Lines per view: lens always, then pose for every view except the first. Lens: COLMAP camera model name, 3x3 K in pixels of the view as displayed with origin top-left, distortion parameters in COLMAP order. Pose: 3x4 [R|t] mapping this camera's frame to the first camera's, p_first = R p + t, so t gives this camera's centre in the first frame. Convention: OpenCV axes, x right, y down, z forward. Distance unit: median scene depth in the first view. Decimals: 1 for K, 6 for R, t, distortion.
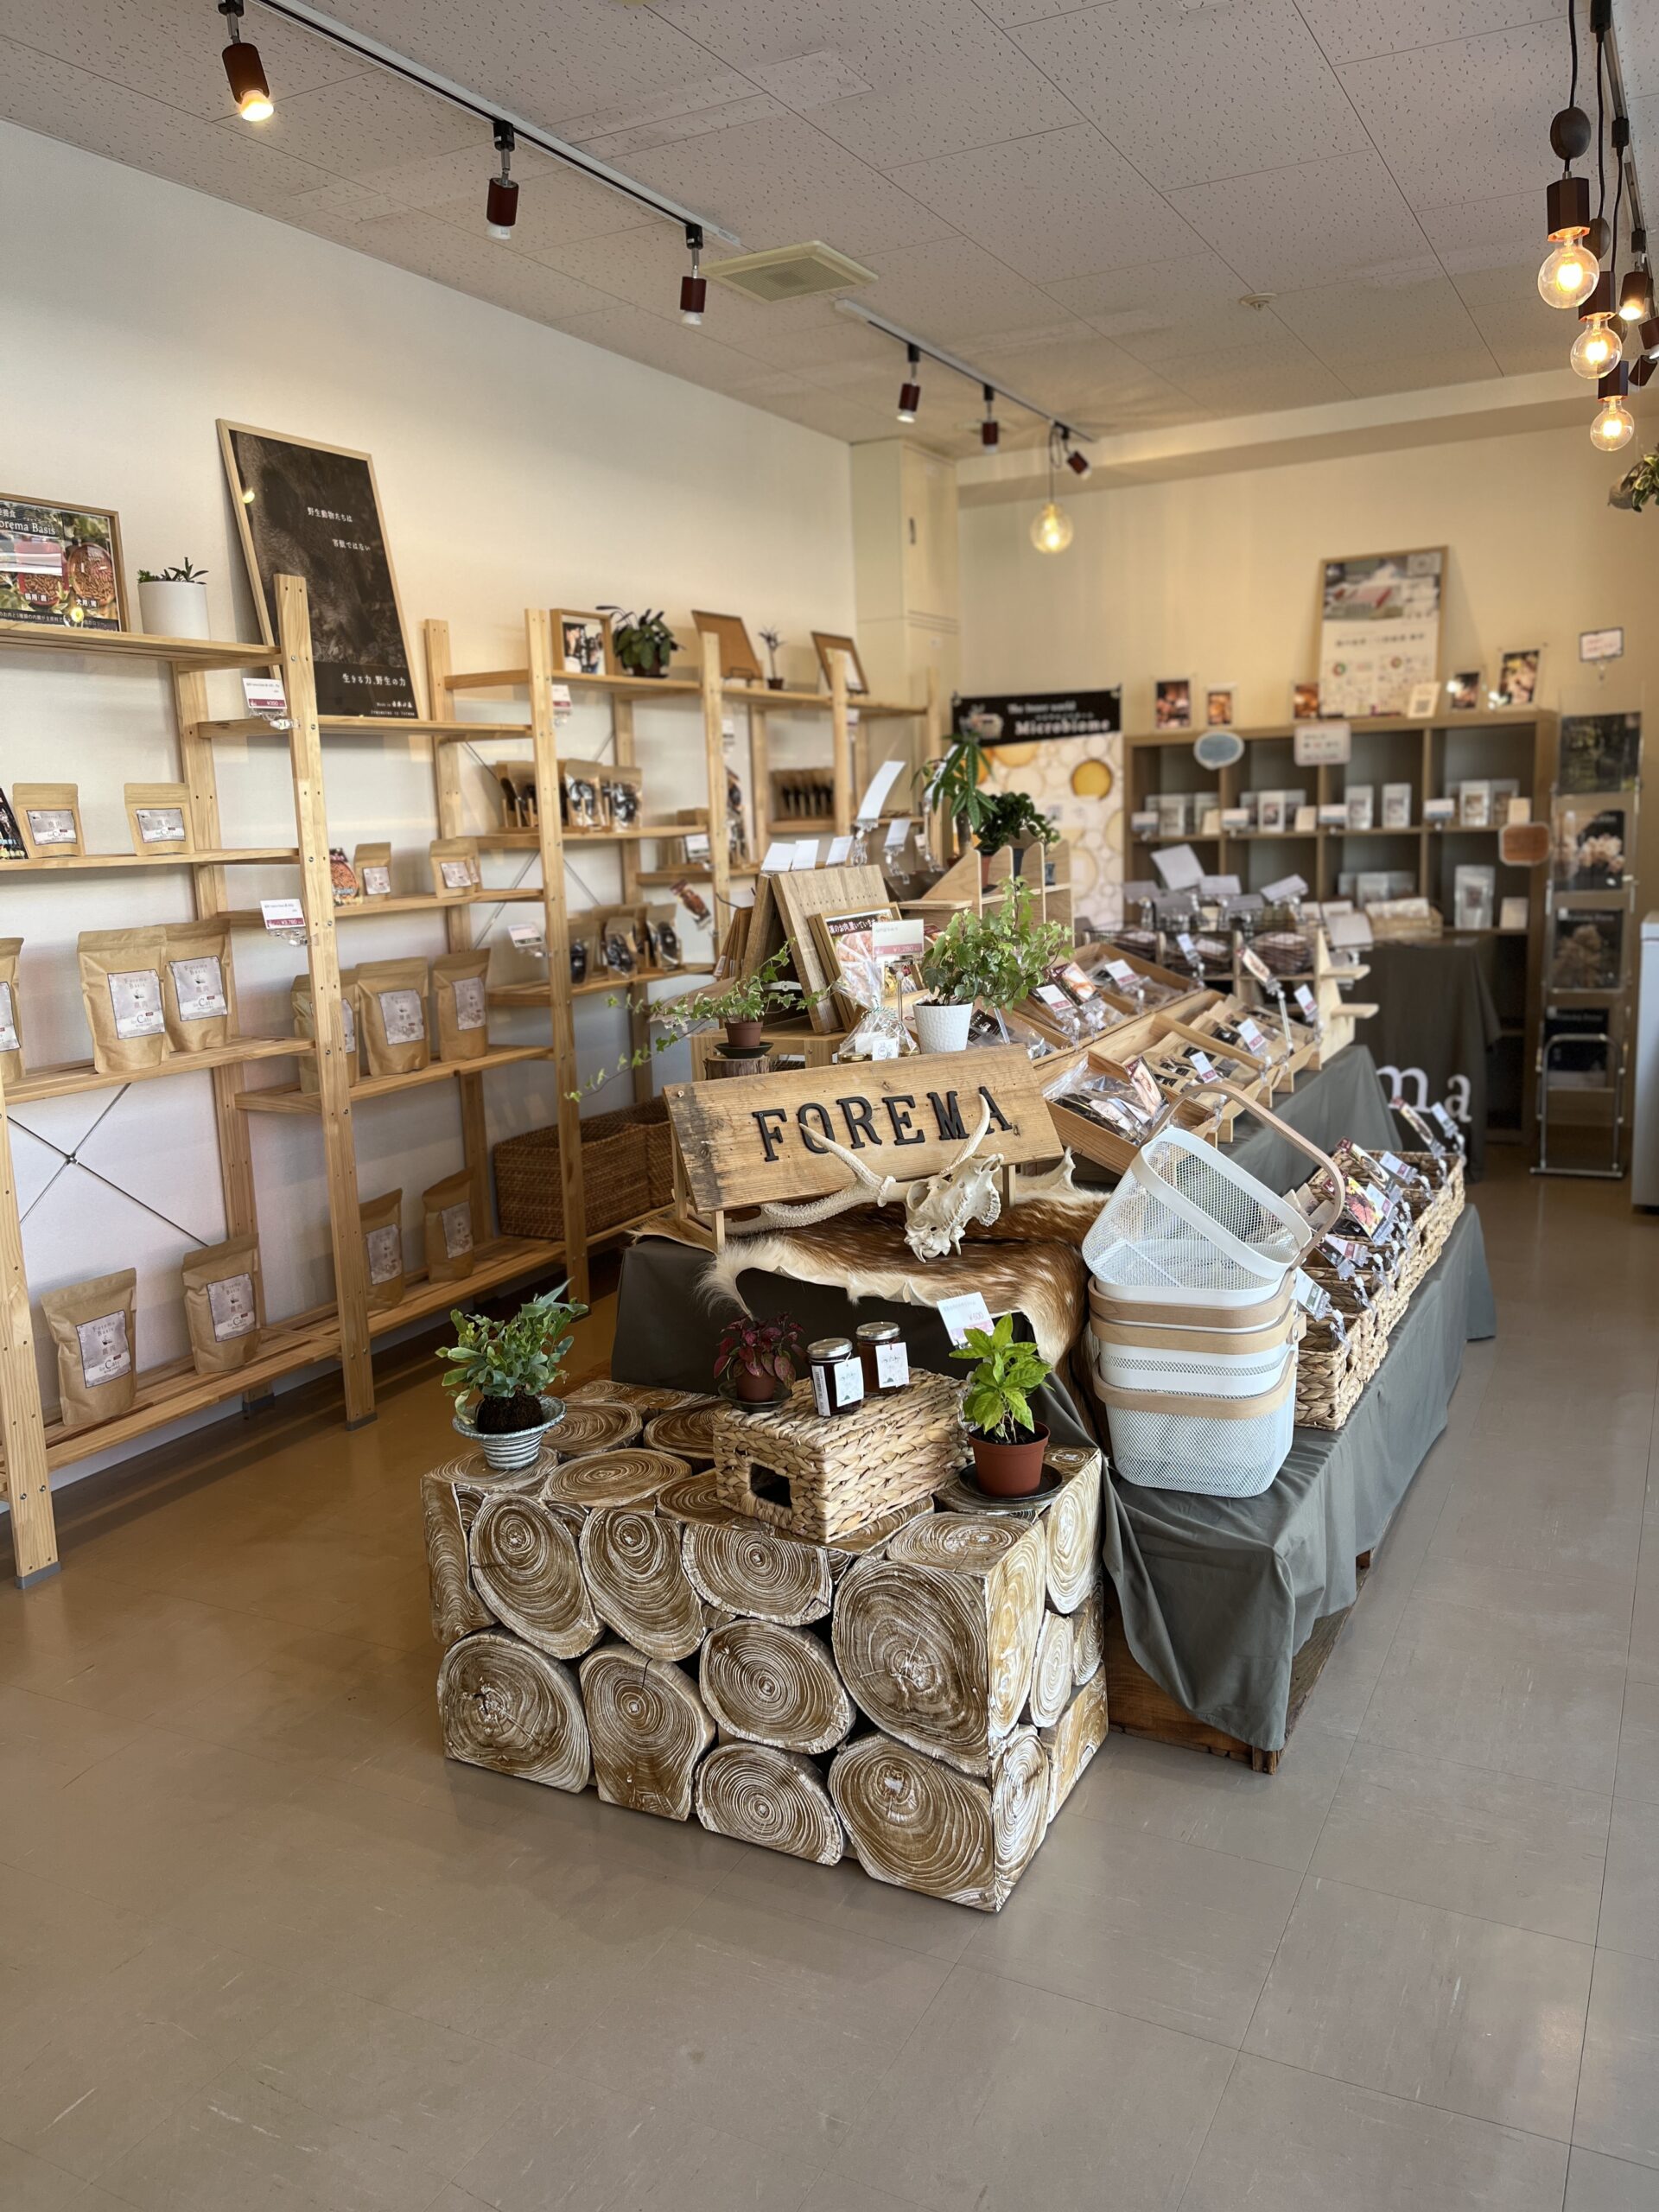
lens RADIAL K [[1694.4, 0, 829.5], [0, 1694.4, 1106.0], [0, 0, 1]] dist [0.031390, 0.001187]
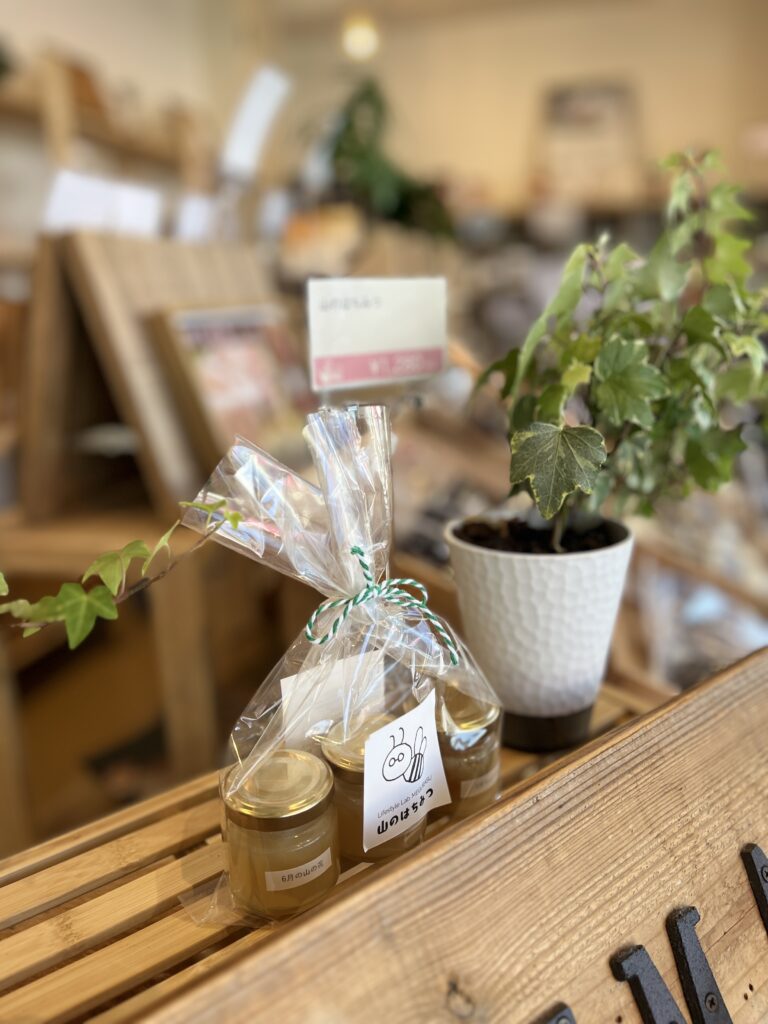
lens RADIAL K [[784.4, 0, 384.0], [0, 784.4, 512.0], [0, 0, 1]] dist [0.031390, 0.001187]
pose [[0.975731, -0.058812, 0.210927, 0.003114], [0.041532, 0.995477, 0.085439, -0.033111], [-0.214998, -0.074606, 0.973761, 0.372824]]
